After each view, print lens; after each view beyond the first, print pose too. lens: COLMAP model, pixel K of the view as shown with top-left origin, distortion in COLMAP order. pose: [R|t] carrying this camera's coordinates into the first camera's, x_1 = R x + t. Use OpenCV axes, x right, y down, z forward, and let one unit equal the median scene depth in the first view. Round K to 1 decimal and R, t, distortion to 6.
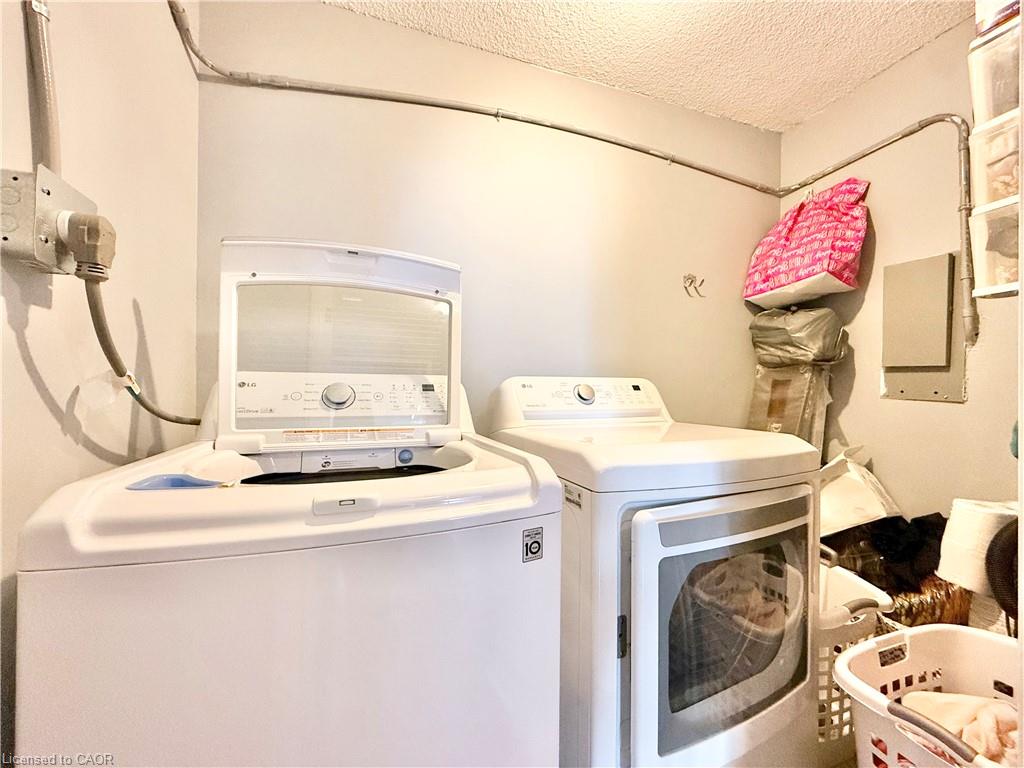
lens RADIAL K [[408.3, 0, 510.5], [0, 408.3, 385.2], [0, 0, 1]] dist [-0.000723, 0.000391]
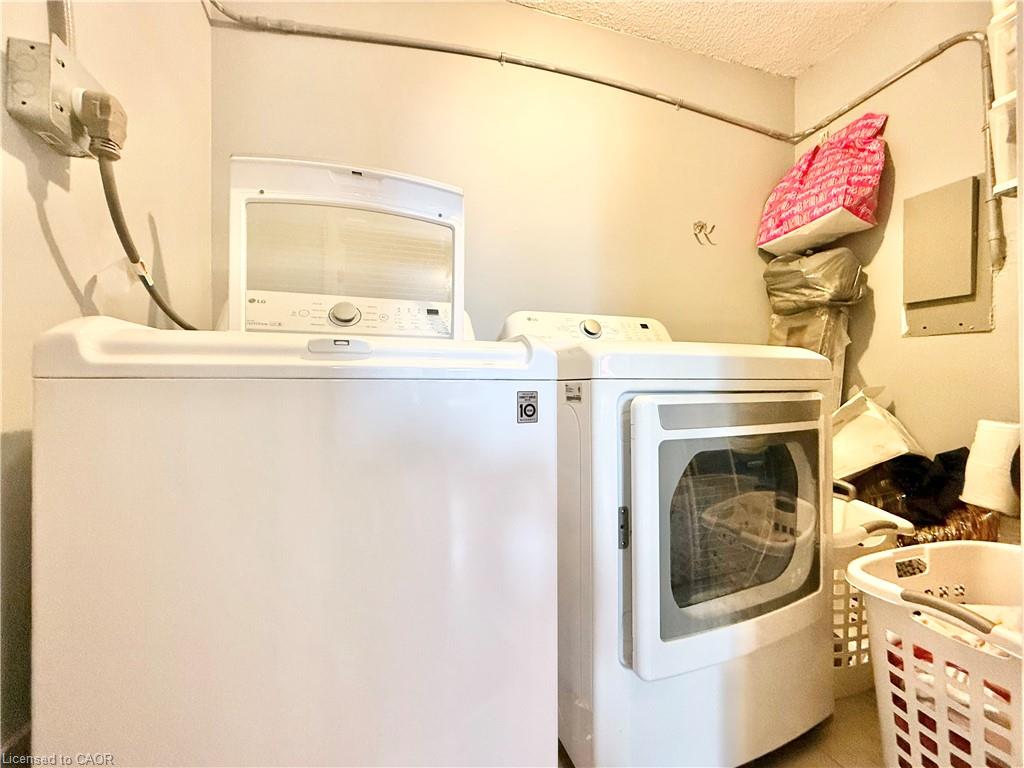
lens RADIAL K [[408.3, 0, 510.5], [0, 408.3, 385.2], [0, 0, 1]] dist [-0.000723, 0.000391]
pose [[0.999007, -0.012139, -0.042859, 0.025999], [0.012089, 0.999926, -0.001410, 0.154887], [0.042873, 0.000890, 0.999080, -0.002976]]
